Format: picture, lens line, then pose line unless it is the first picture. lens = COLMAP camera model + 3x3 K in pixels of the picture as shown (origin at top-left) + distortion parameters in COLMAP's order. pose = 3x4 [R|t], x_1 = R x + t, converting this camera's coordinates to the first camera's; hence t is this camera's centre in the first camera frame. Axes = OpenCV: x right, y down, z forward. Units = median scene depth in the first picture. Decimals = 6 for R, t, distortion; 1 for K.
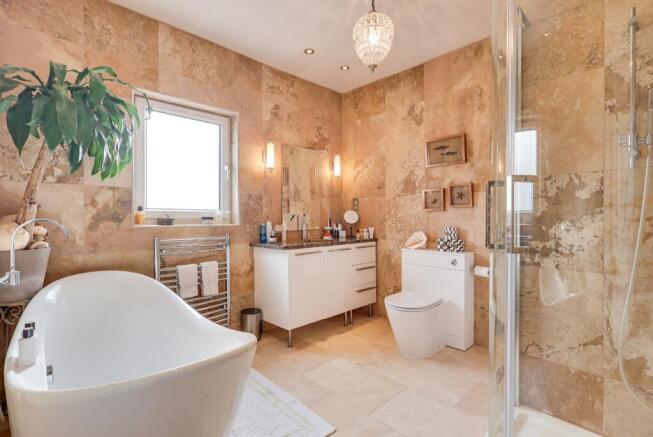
lens RADIAL K [[302.7, 0, 326.5], [0, 302.7, 216.8], [0, 0, 1]] dist [-0.000871, -0.000067]
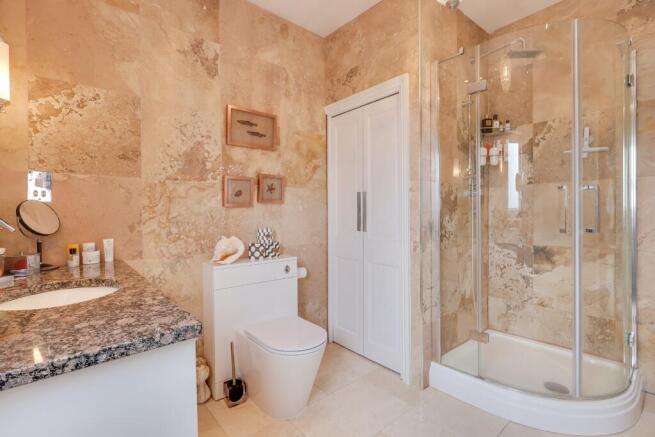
lens RADIAL K [[303.7, 0, 327.4], [0, 303.7, 217.6], [0, 0, 1]] dist [-0.000871, -0.000067]
pose [[0.063228, -0.008937, 0.997959, -0.354727], [0.012533, 0.999888, 0.008160, 0.003340], [-0.997920, 0.011991, 0.063333, 0.736835]]
